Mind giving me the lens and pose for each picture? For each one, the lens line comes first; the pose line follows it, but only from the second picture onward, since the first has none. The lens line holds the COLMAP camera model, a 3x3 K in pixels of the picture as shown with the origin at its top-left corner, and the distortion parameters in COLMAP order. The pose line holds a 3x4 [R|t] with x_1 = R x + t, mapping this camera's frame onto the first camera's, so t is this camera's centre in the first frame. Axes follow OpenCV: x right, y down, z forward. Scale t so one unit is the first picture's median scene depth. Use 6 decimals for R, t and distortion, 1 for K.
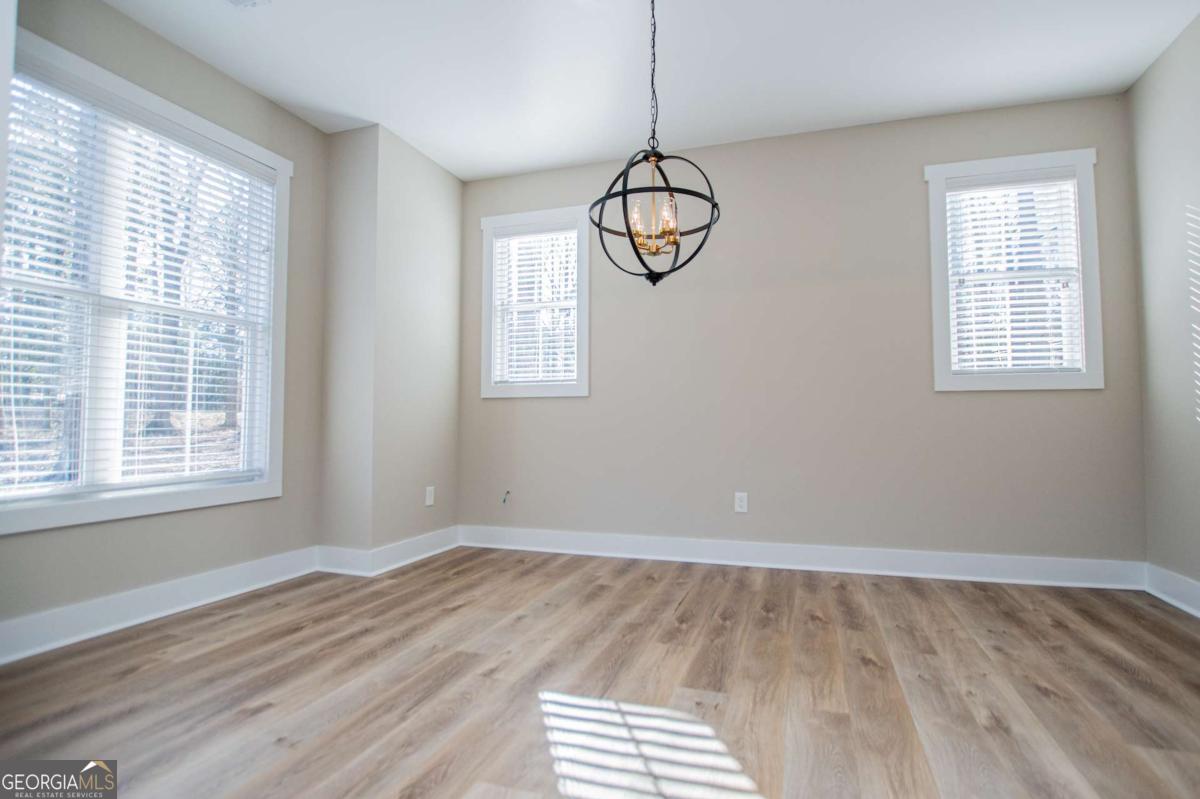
lens RADIAL K [[559.9, 0, 600.0], [0, 559.9, 399.5], [0, 0, 1]] dist [-0.022209, 0.000407]
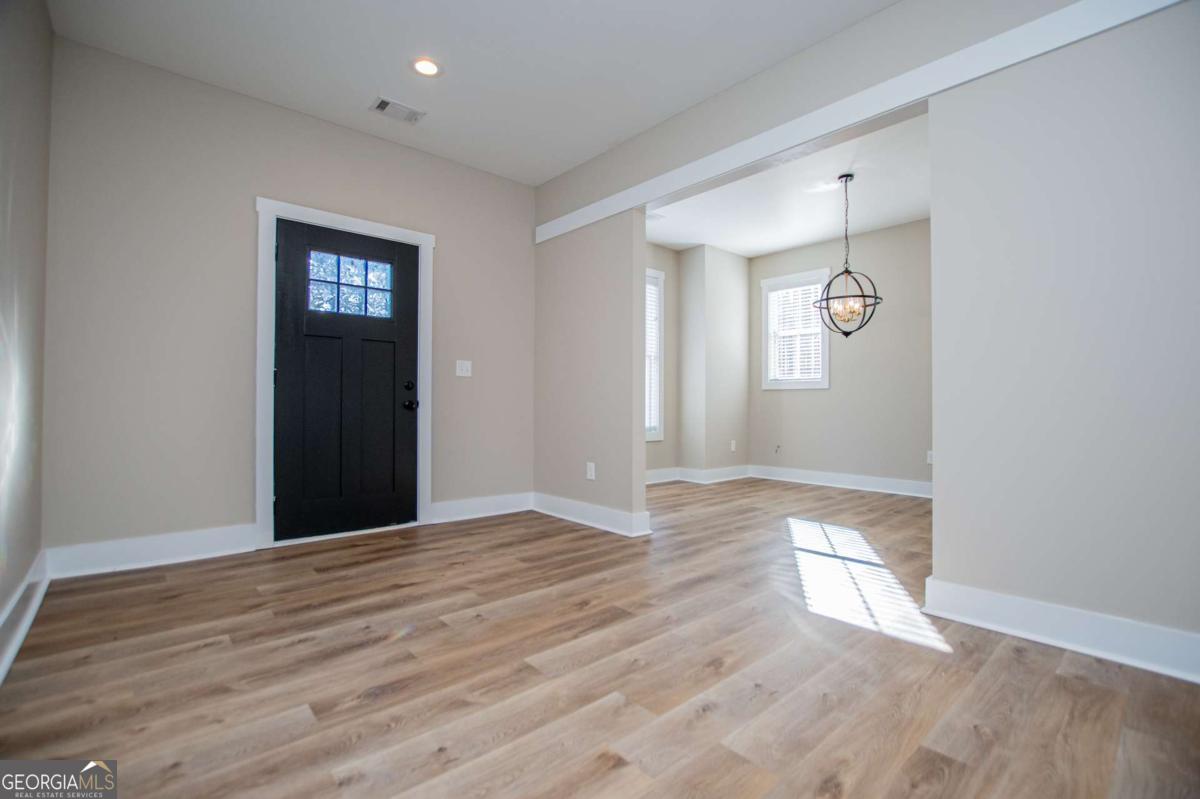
lens RADIAL K [[559.9, 0, 600.0], [0, 559.9, 399.5], [0, 0, 1]] dist [-0.022209, 0.000407]
pose [[0.880696, -0.003296, -0.473670, 0.167256], [0.018566, 0.999448, 0.027564, -0.031853], [0.473317, -0.033070, 0.880271, -0.769261]]
